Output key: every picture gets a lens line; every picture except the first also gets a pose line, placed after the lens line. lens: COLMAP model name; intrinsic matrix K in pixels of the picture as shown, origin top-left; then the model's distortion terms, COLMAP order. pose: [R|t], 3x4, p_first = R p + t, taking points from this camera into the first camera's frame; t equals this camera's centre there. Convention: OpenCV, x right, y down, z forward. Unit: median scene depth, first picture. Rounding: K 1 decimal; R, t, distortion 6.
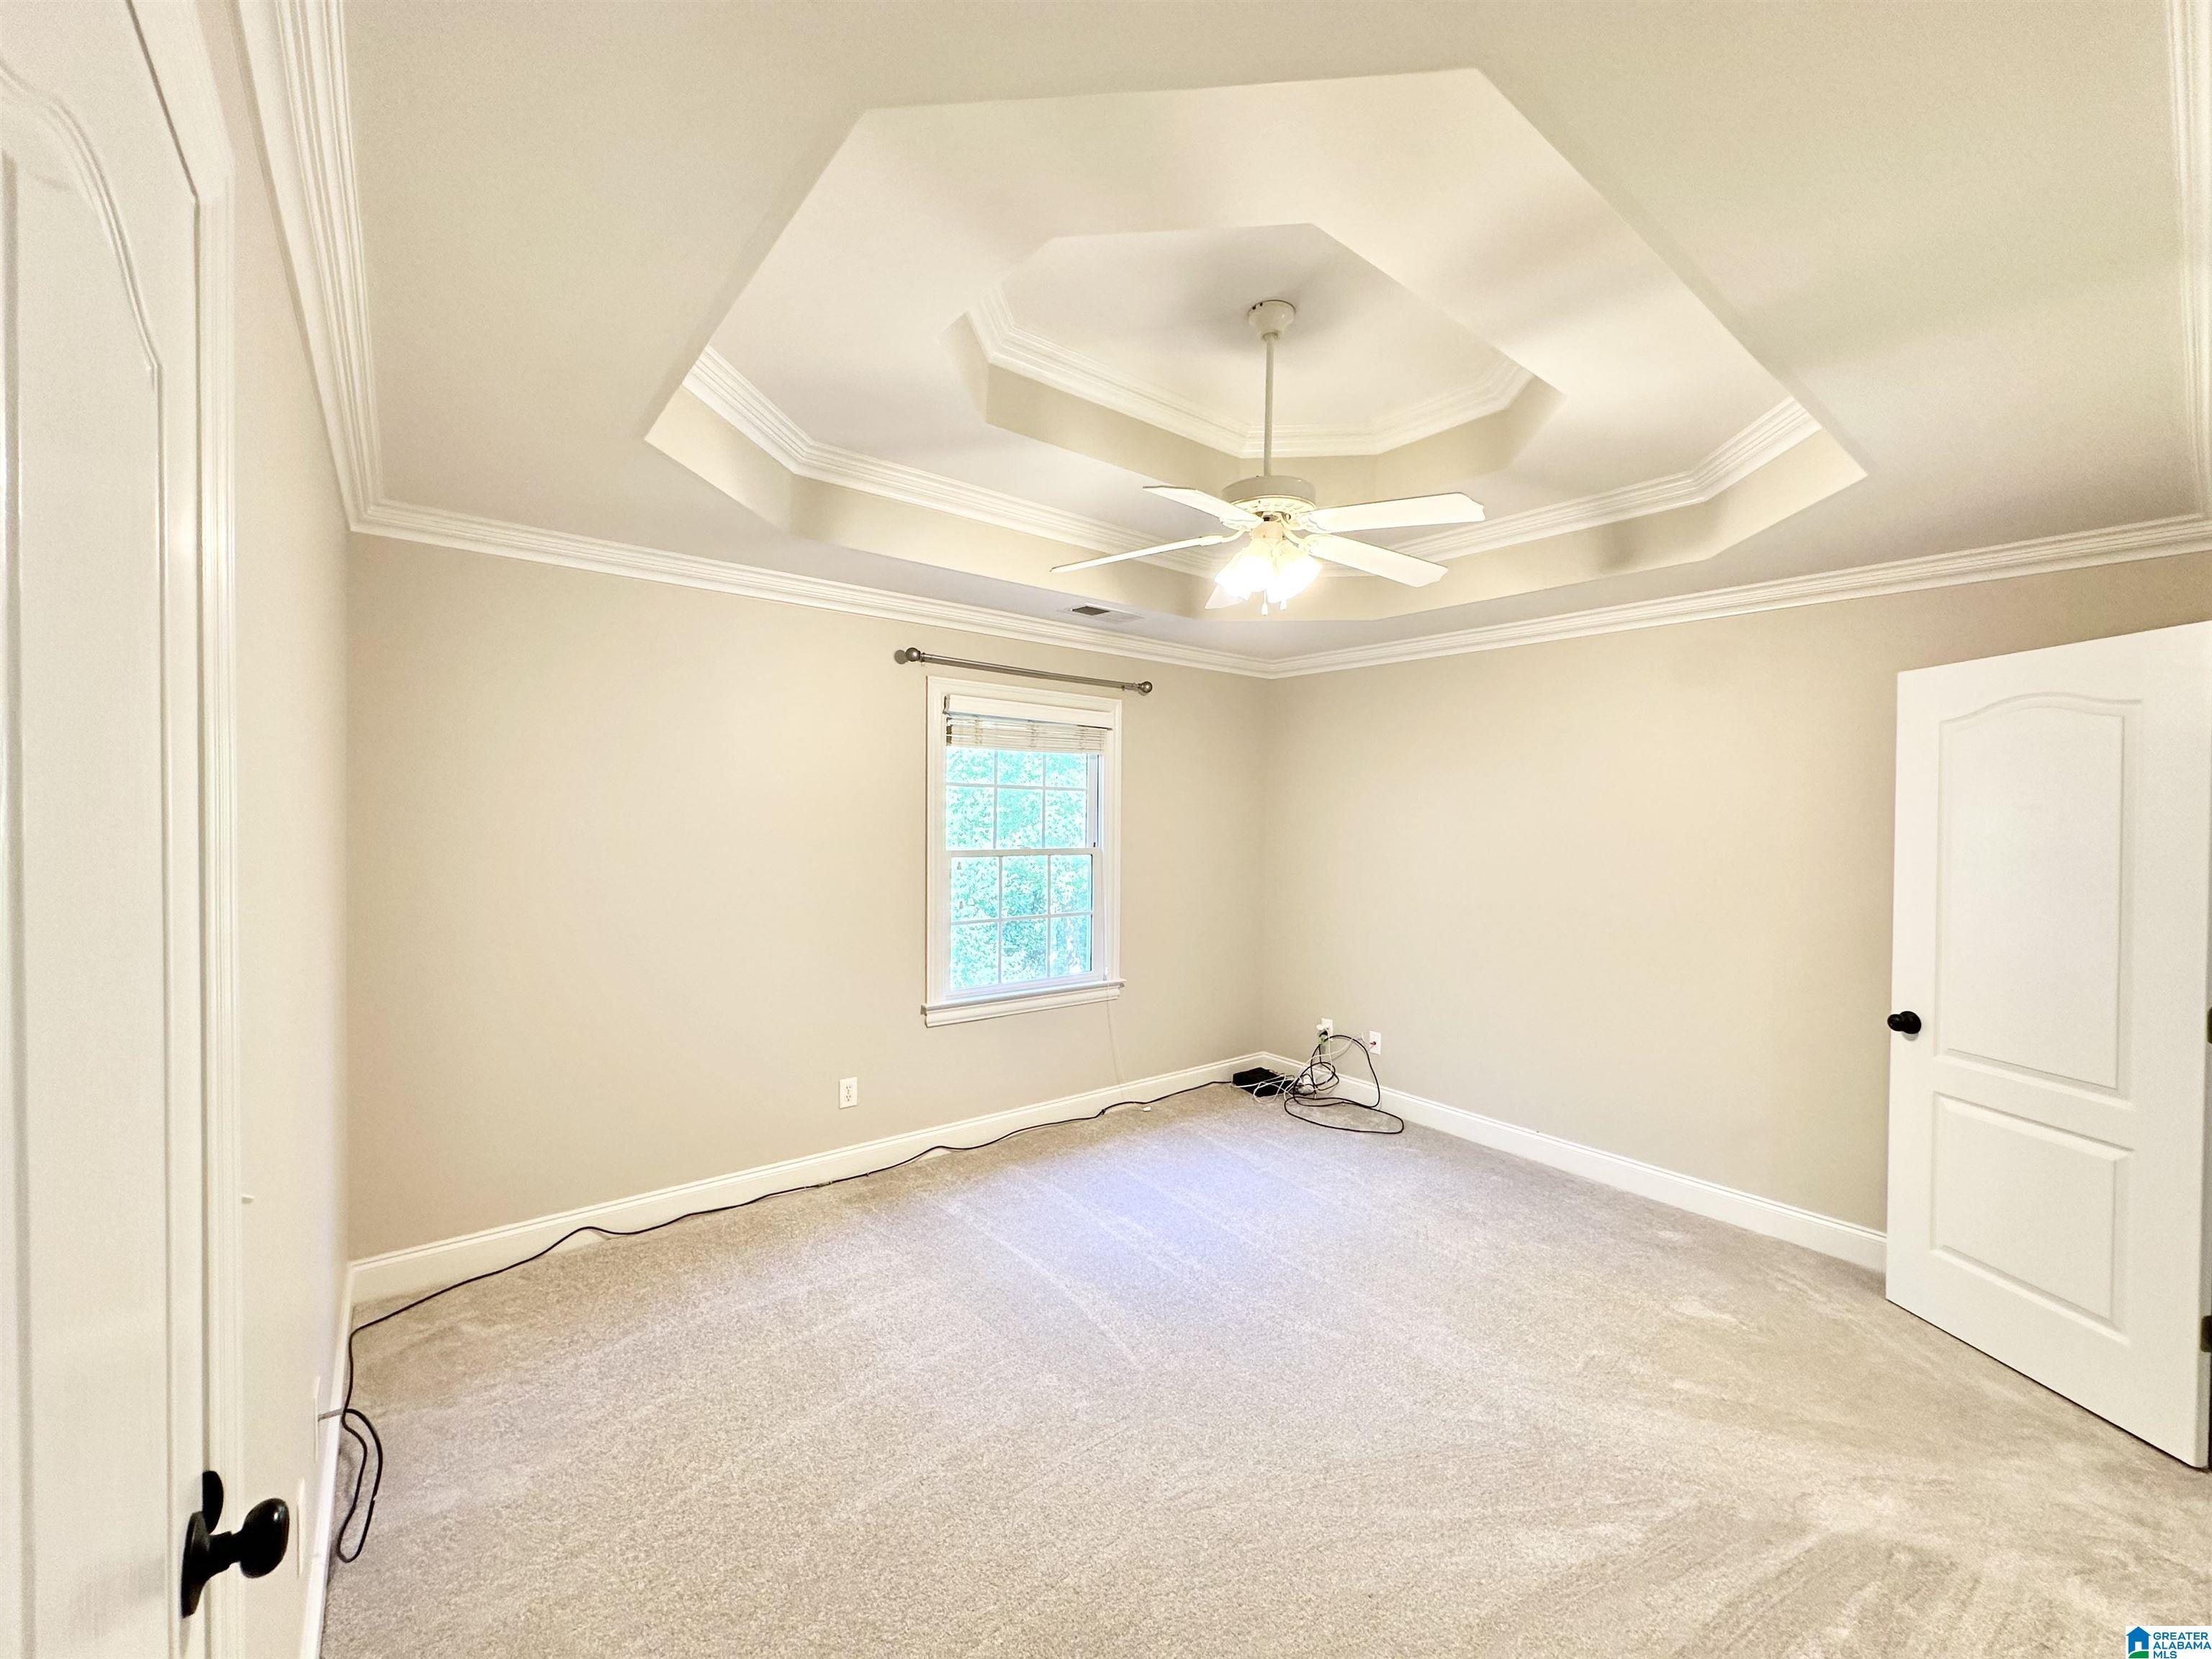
lens RADIAL K [[883.9, 0, 1114.2], [0, 883.9, 827.5], [0, 0, 1]] dist [-0.001786, 0.000969]
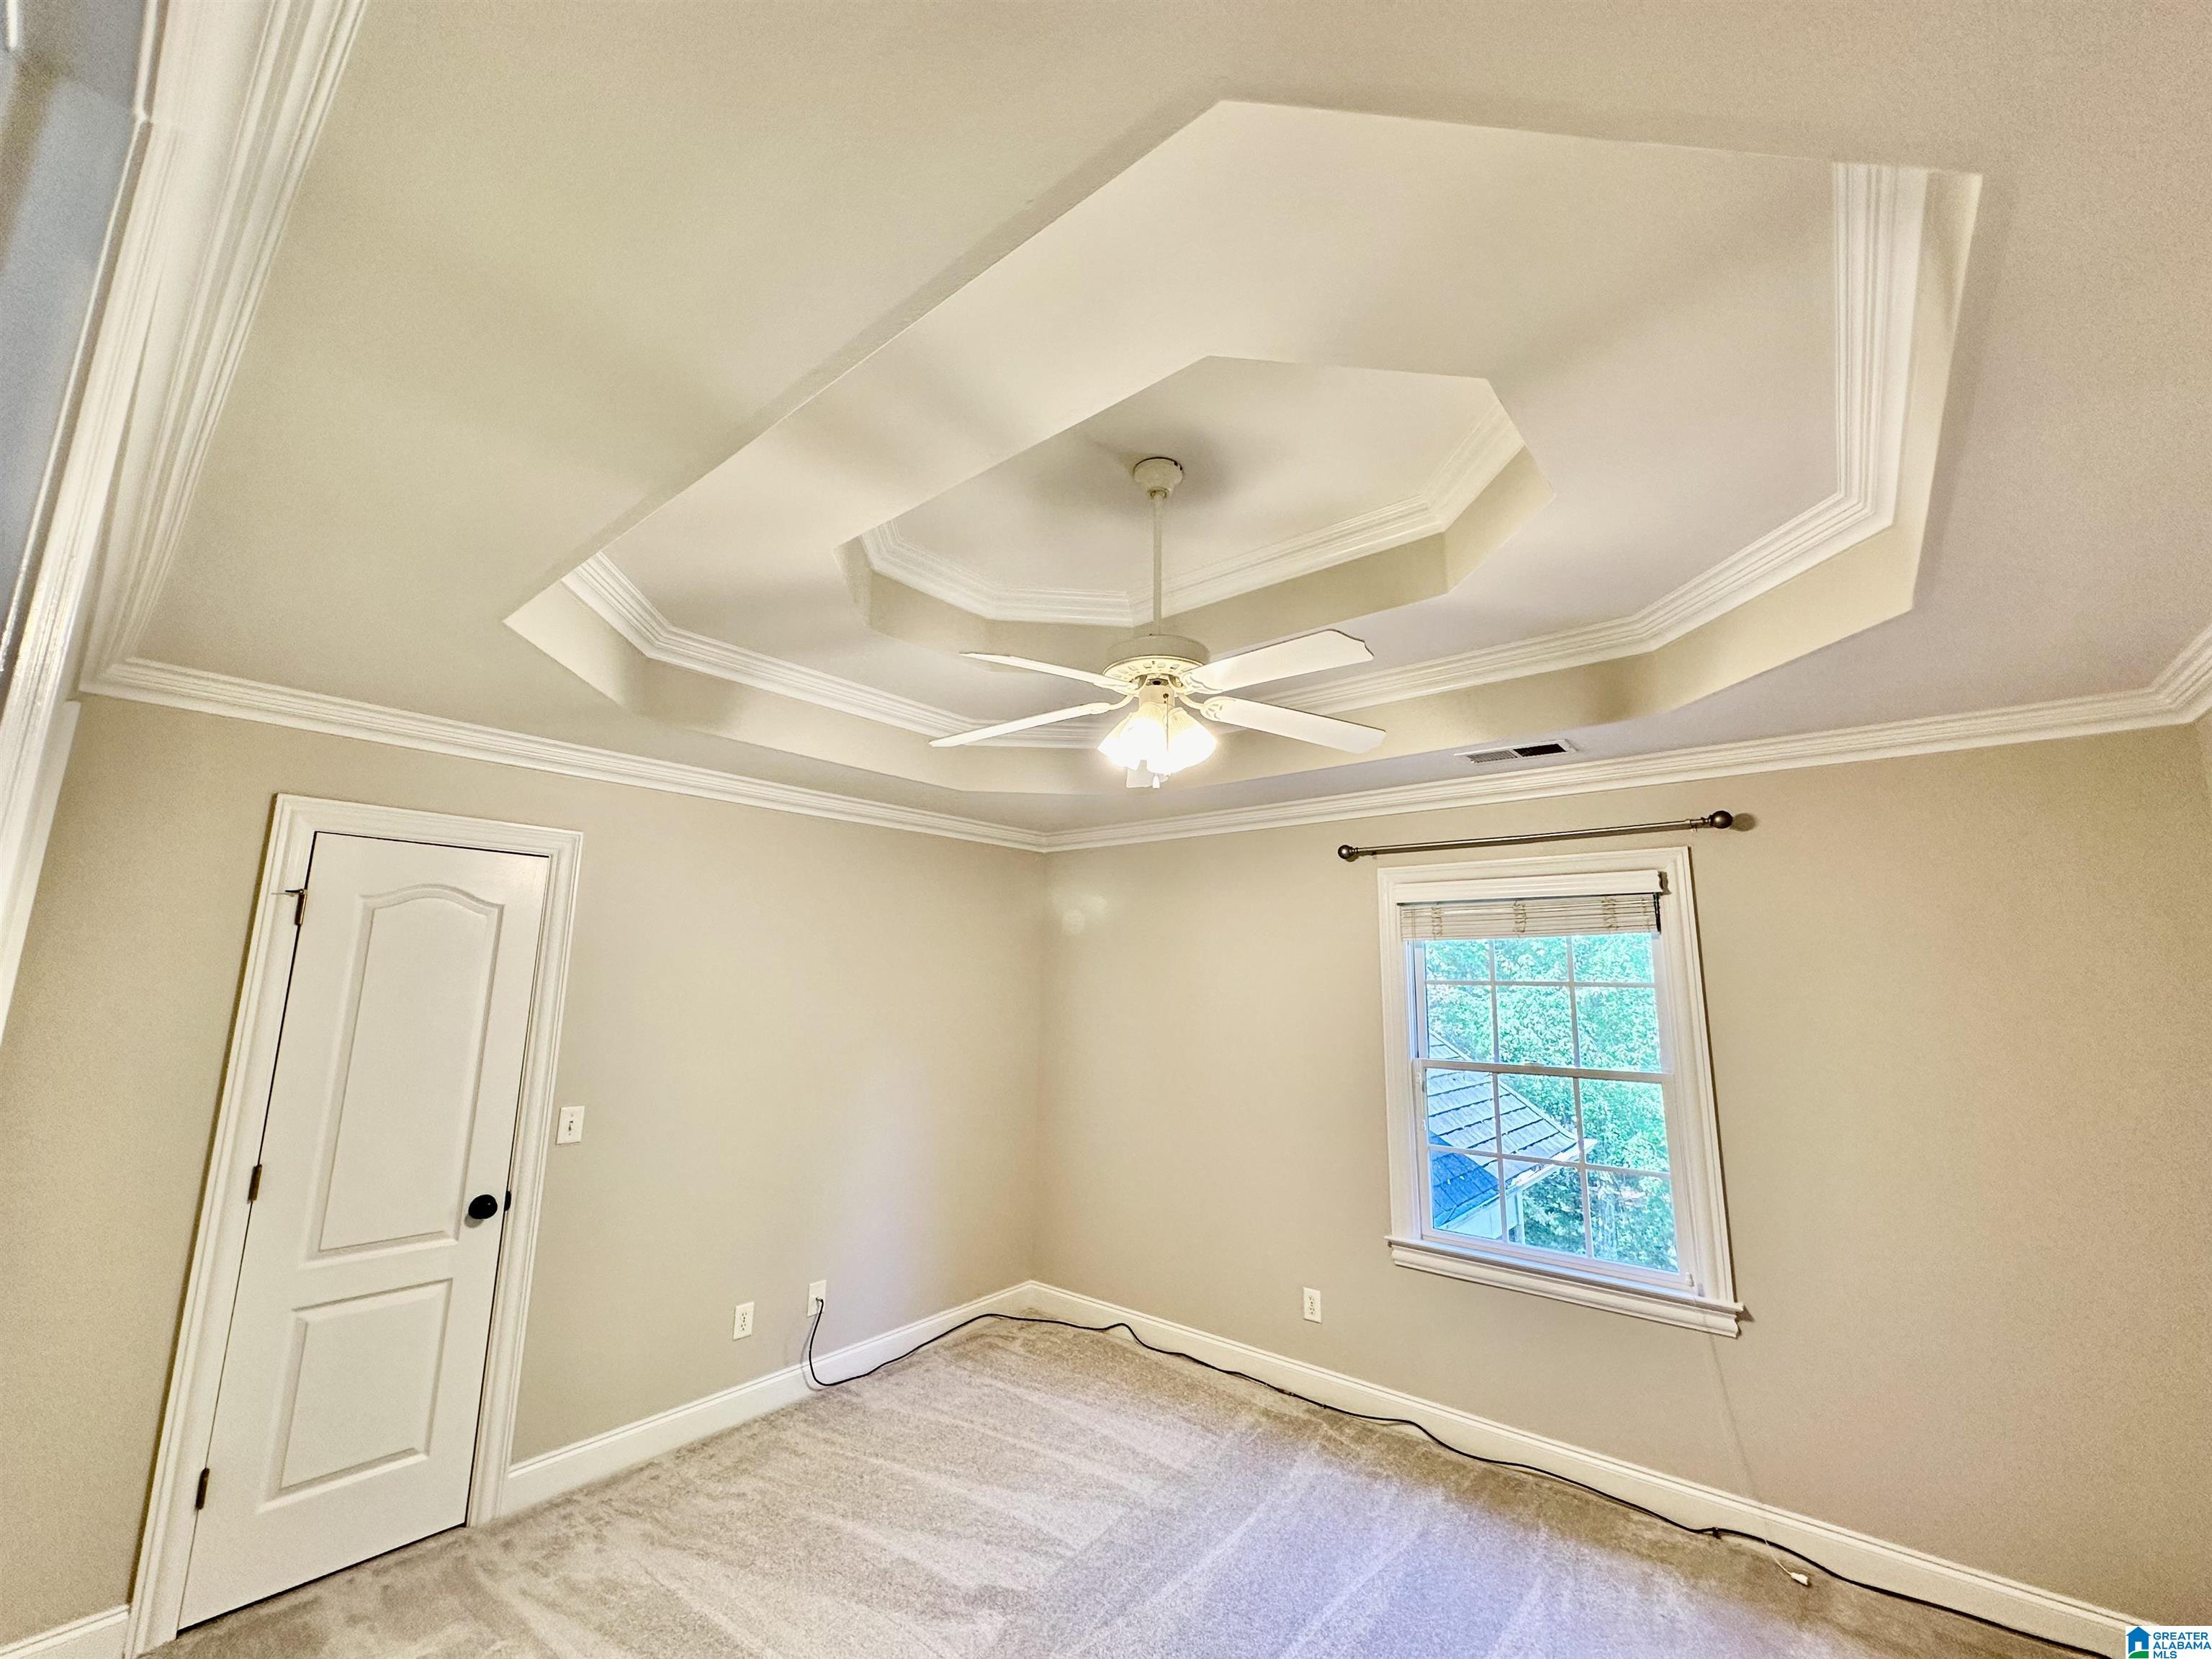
lens RADIAL K [[883.9, 0, 1114.9], [0, 883.9, 831.4], [0, 0, 1]] dist [-0.001786, 0.000969]
pose [[0.210820, -0.184429, -0.959969, 0.670663], [-0.032247, 0.980194, -0.195396, -0.015275], [0.976993, 0.072149, 0.200697, 0.538308]]
